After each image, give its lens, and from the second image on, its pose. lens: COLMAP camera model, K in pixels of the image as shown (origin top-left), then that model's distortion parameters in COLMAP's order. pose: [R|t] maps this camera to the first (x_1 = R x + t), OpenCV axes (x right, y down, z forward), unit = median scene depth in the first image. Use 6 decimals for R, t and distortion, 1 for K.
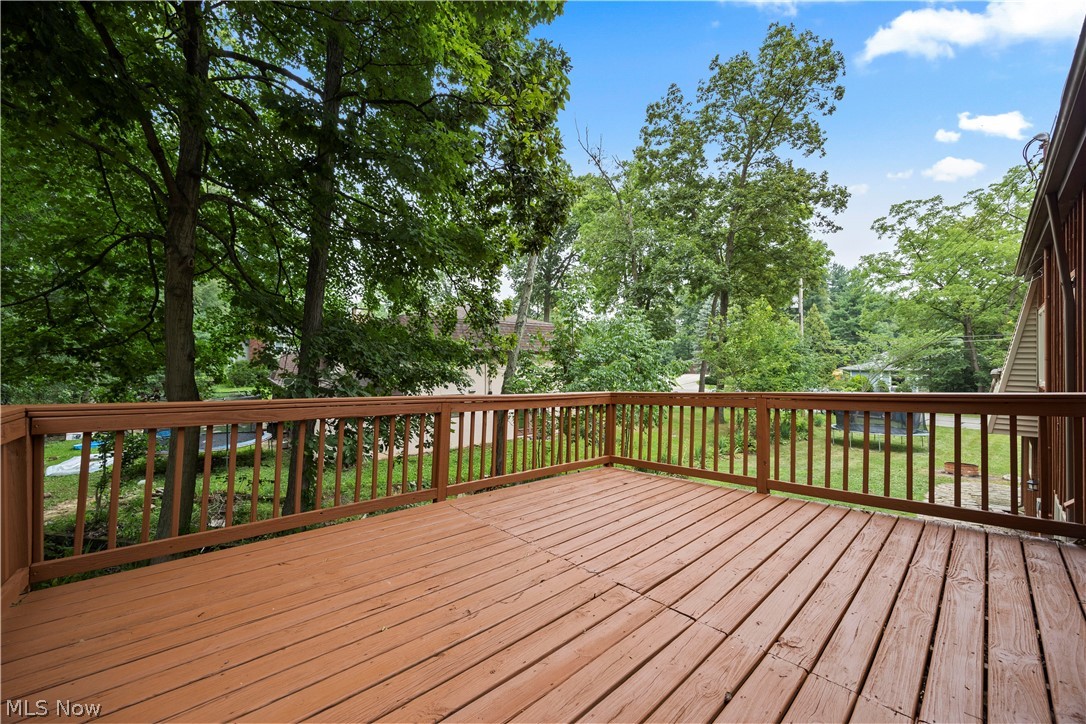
lens RADIAL K [[432.5, 0, 539.9], [0, 432.5, 363.5], [0, 0, 1]] dist [0.001795, 0.000244]
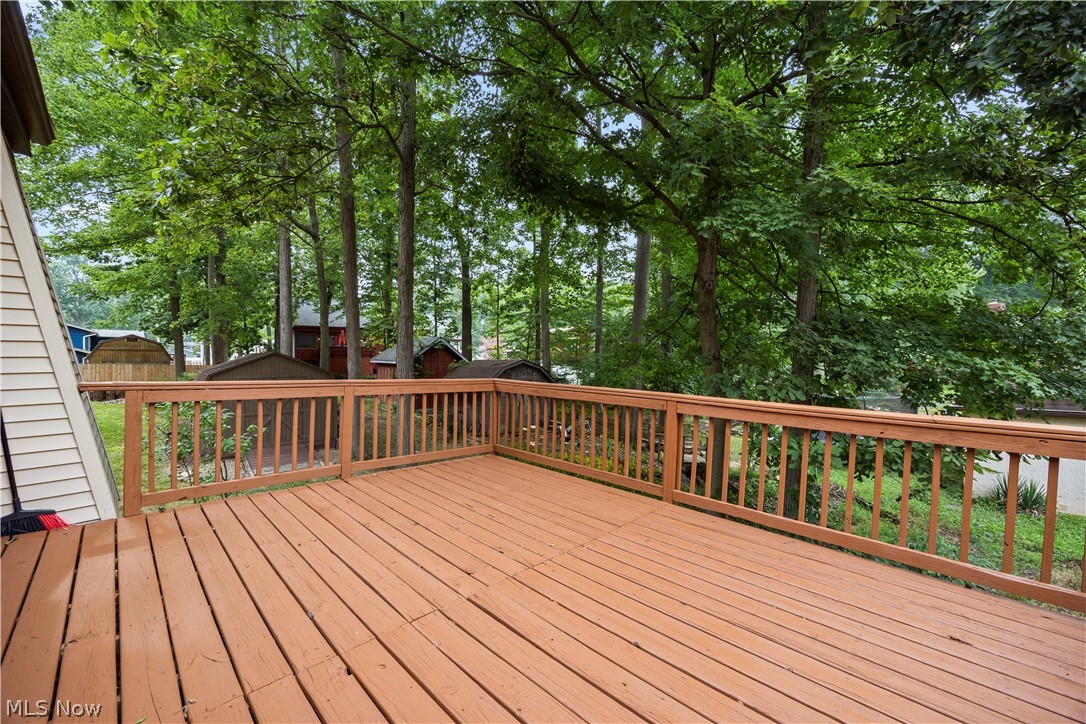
lens RADIAL K [[432.5, 0, 539.9], [0, 432.5, 363.5], [0, 0, 1]] dist [0.001795, 0.000244]
pose [[0.053640, -0.004502, -0.998550, 1.032727], [-0.024531, 0.999682, -0.005825, 0.036107], [0.998259, 0.024808, 0.053512, 0.971265]]
